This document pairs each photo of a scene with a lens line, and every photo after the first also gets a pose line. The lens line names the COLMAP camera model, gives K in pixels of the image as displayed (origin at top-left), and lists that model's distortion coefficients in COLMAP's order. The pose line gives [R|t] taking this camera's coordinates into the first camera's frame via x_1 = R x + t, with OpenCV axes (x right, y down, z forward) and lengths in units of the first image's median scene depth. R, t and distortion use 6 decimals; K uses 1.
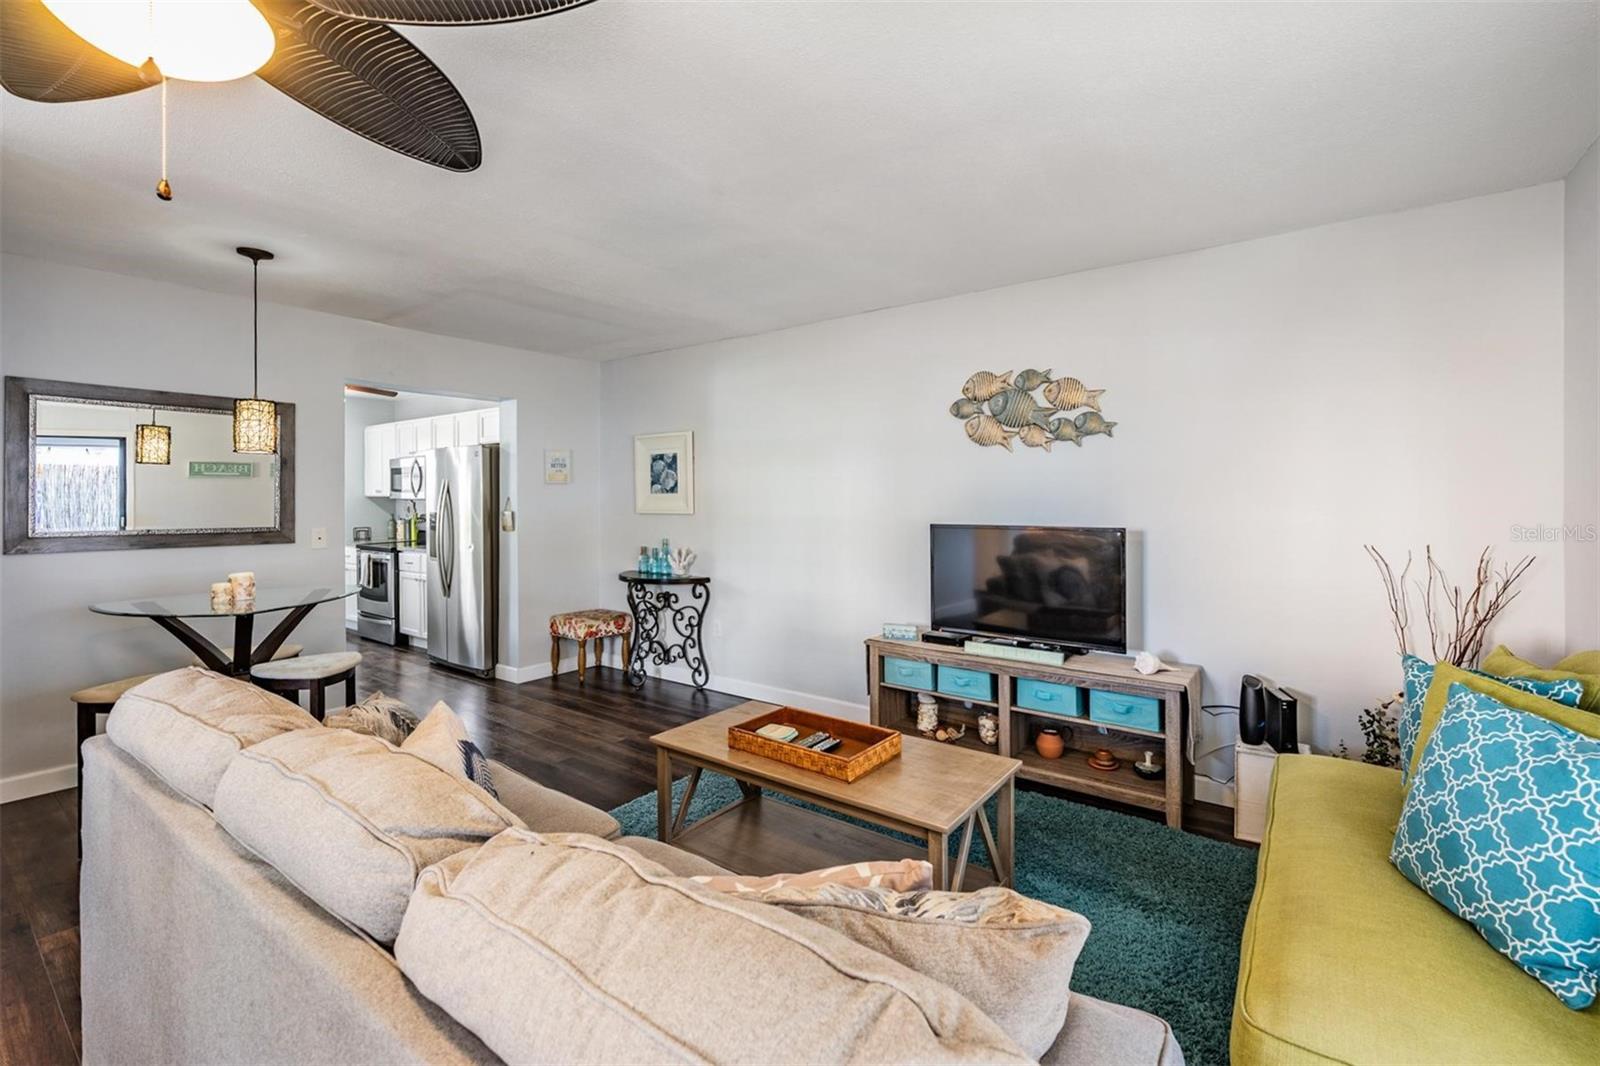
lens RADIAL K [[694.7, 0, 799.5], [0, 694.7, 498.2], [0, 0, 1]] dist [-0.001966, -0.000731]
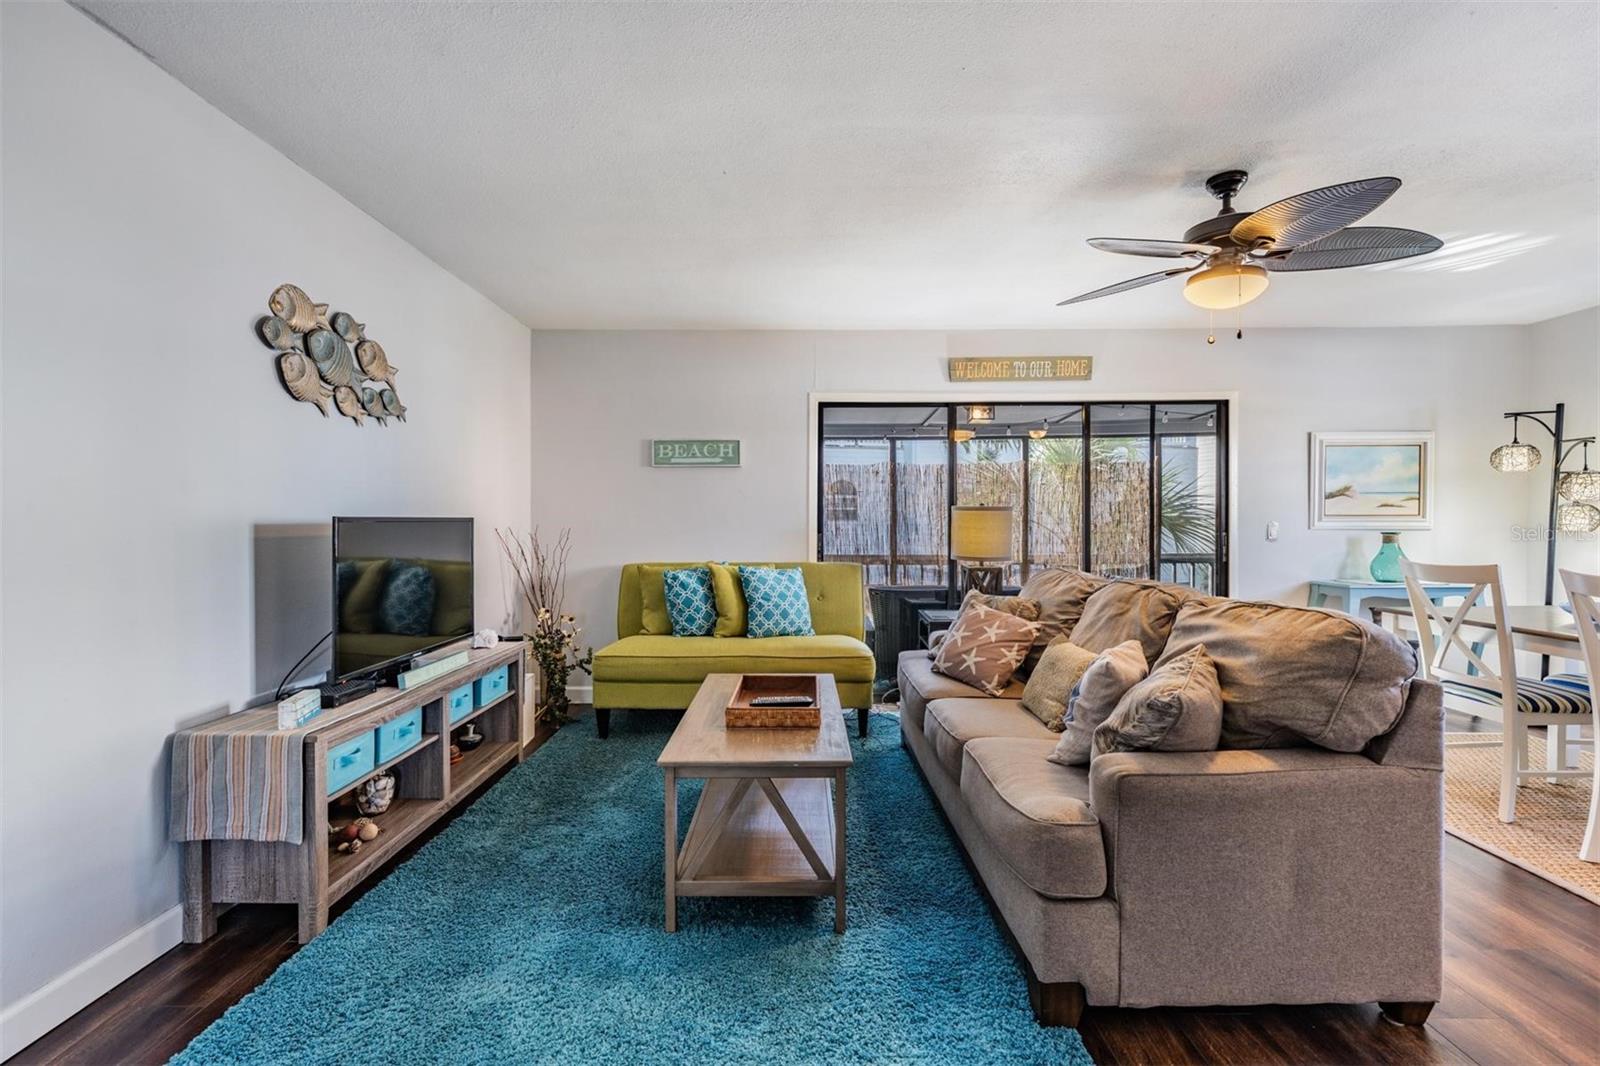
lens RADIAL K [[689.9, 0, 796.7], [0, 689.9, 528.6], [0, 0, 1]] dist [0.000492, -0.000562]
pose [[-0.595276, -0.004709, 0.803507, -0.527262], [0.005238, 0.999939, 0.009741, 0.041166], [-0.803504, 0.010007, -0.595215, 0.980951]]
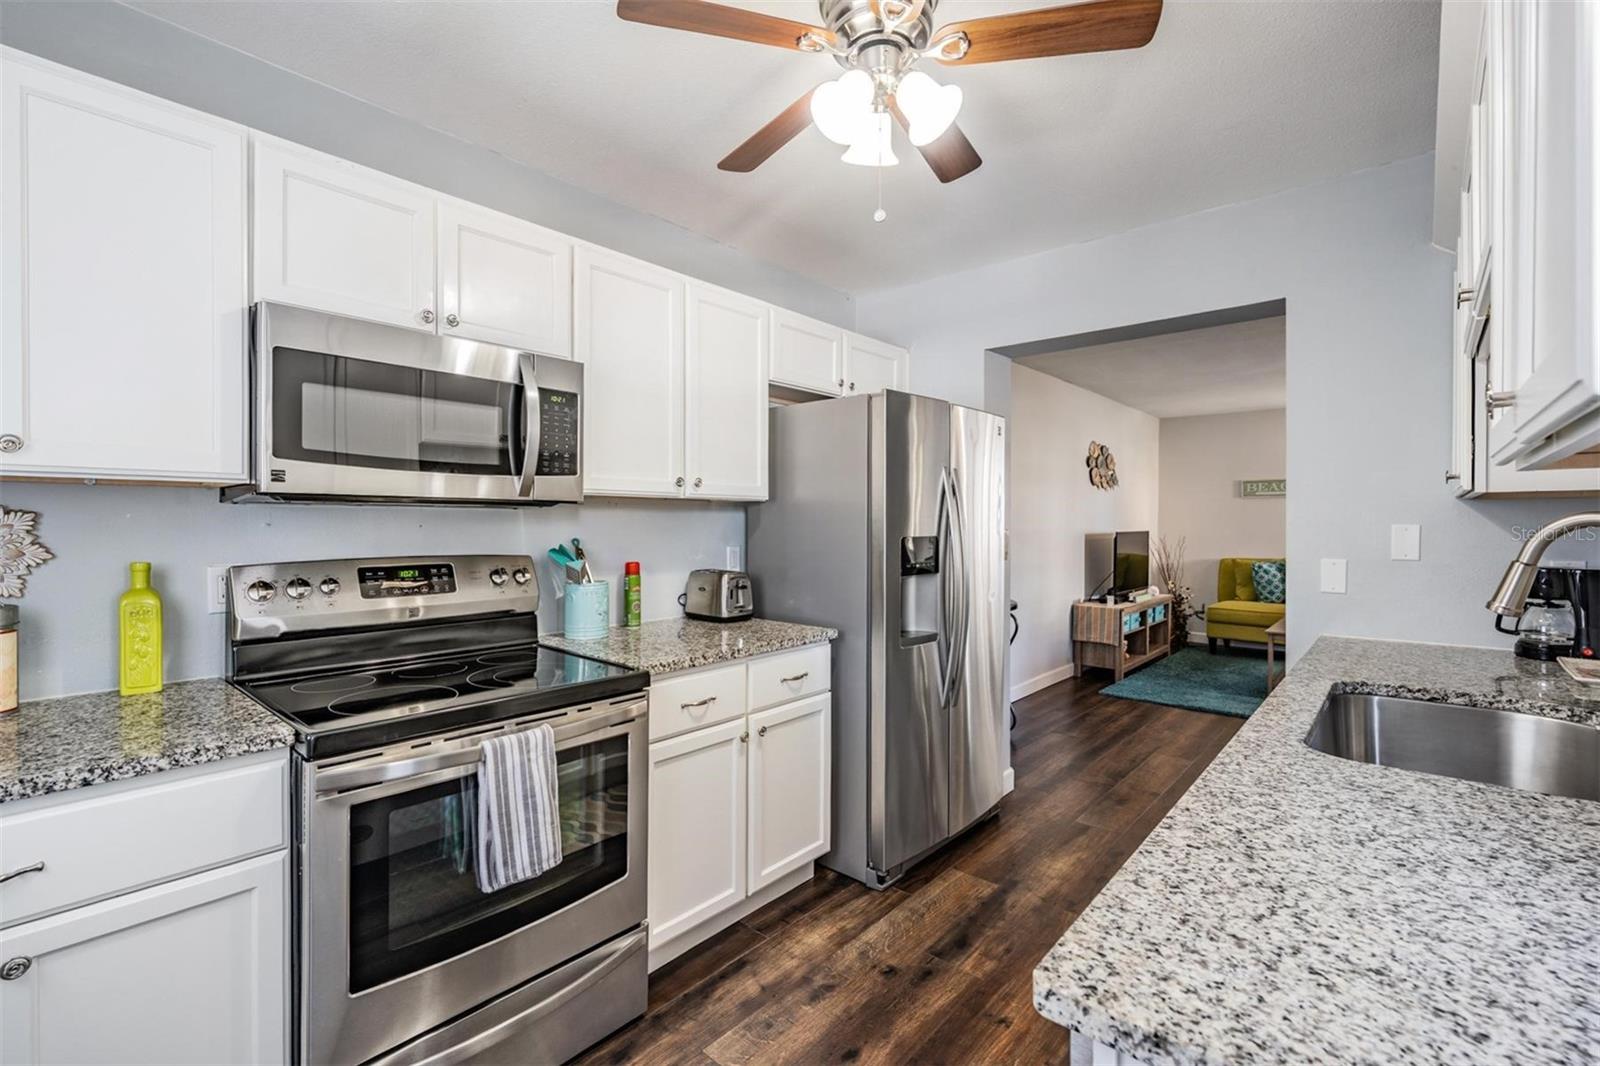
lens RADIAL K [[706.4, 0, 800.0], [0, 706.4, 533.0], [0, 0, 1]] dist [0.000818, -0.000143]
pose [[0.073893, -0.009561, 0.997220, -1.450527], [0.000801, 0.999954, 0.009528, 0.021663], [-0.997266, 0.000095, 0.073897, 1.540243]]
